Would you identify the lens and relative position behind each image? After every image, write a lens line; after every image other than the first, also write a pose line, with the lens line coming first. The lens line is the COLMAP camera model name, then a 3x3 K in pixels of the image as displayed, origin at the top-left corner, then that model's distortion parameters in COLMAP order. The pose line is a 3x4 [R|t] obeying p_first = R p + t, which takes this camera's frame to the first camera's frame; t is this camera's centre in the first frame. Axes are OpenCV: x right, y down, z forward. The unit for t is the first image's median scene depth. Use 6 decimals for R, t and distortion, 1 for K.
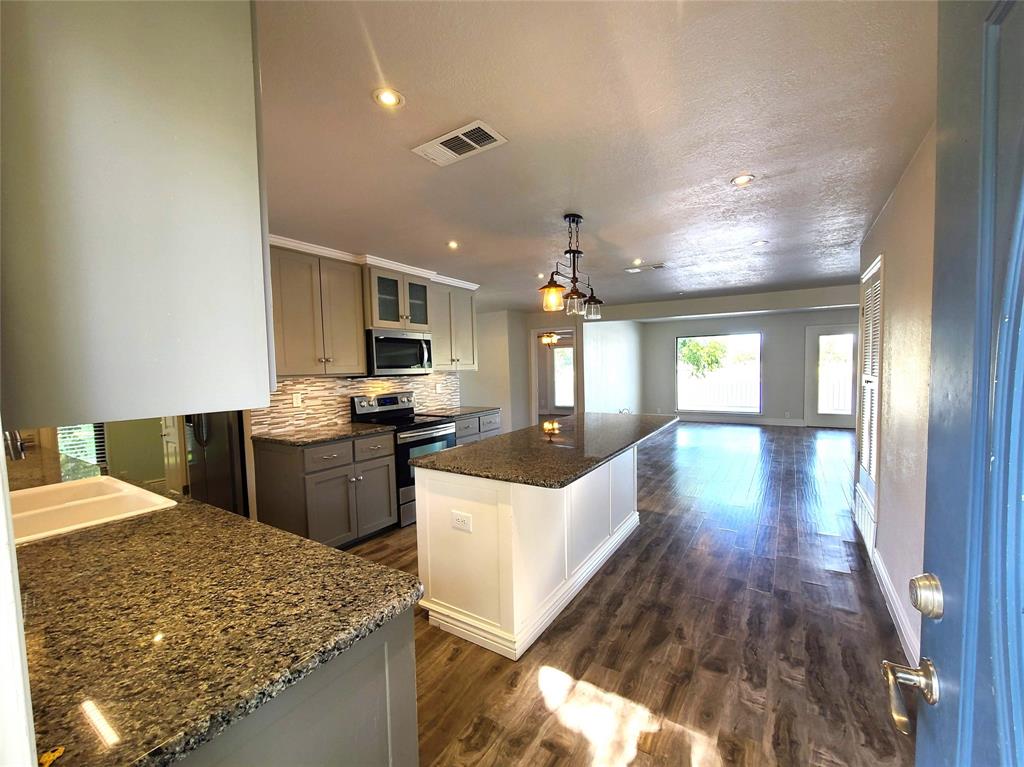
lens RADIAL K [[423.0, 0, 518.9], [0, 423.0, 390.8], [0, 0, 1]] dist [-0.004076, 0.000287]
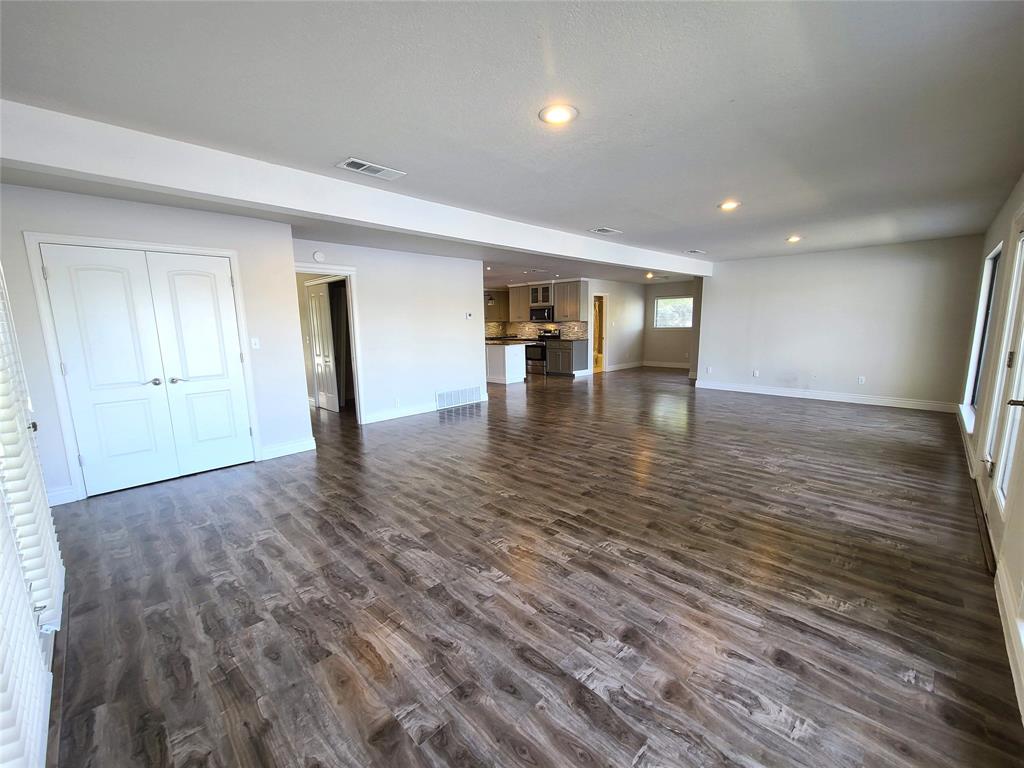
lens RADIAL K [[423.0, 0, 515.6], [0, 423.0, 384.1], [0, 0, 1]] dist [-0.004076, 0.000287]
pose [[-0.207728, 0.167275, -0.963778, 2.585062], [-0.036694, 0.983244, 0.178562, -0.132131], [0.977498, 0.072457, -0.198110, 1.482050]]
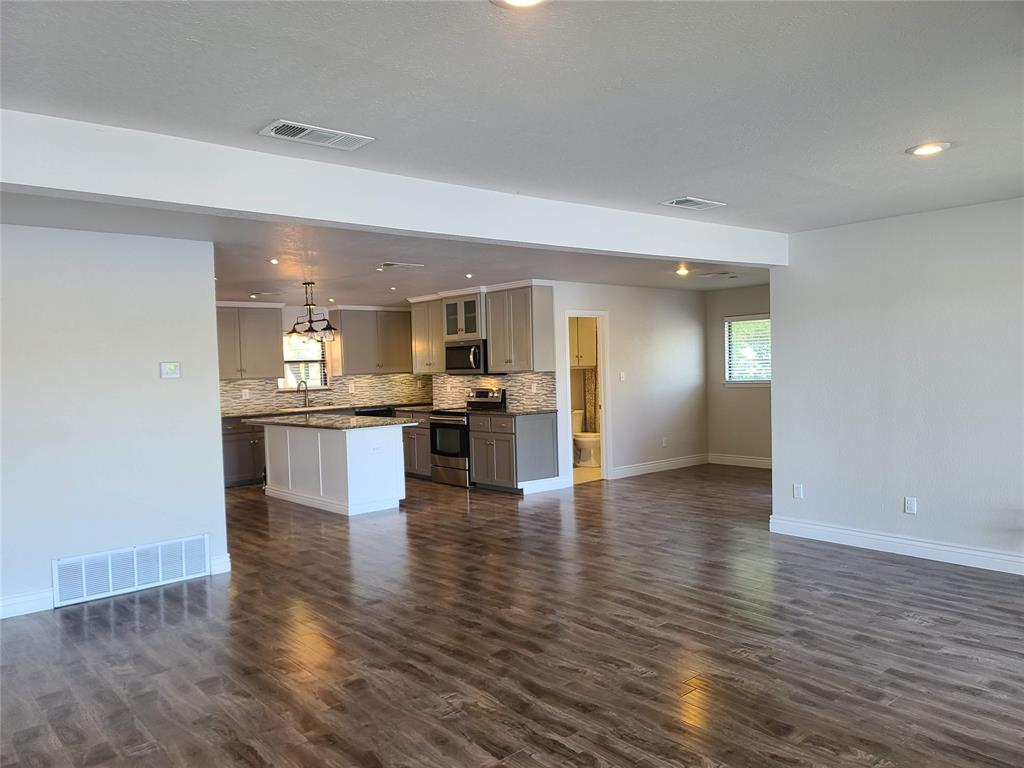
lens RADIAL K [[751.0, 0, 514.1], [0, 751.0, 375.9], [0, 0, 1]] dist [0.058462, -0.022833]
pose [[-0.284399, 0.043128, -0.957735, 1.963436], [-0.020261, 0.998494, 0.050980, -0.159762], [0.958492, 0.033903, -0.283097, 1.880564]]
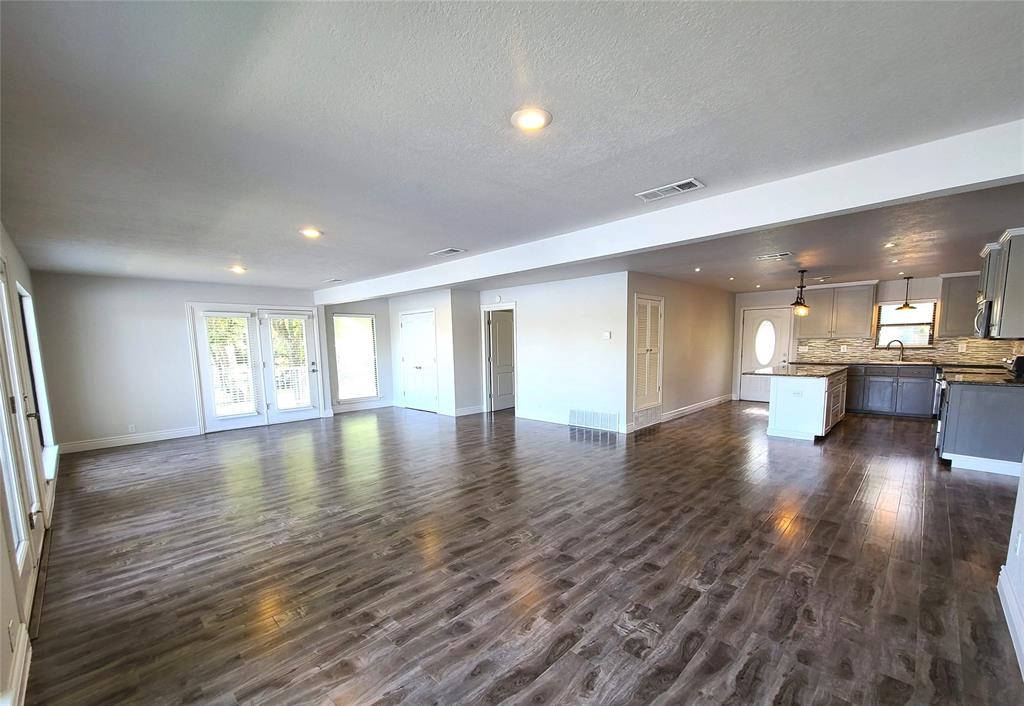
lens RADIAL K [[428.9, 0, 522.6], [0, 428.9, 374.3], [0, 0, 1]] dist [-0.006590, 0.000135]
pose [[-0.979971, 0.023150, 0.197790, 0.834227], [0.049616, 0.990282, 0.129920, -0.170464], [-0.192860, 0.137132, -0.971597, 2.626171]]
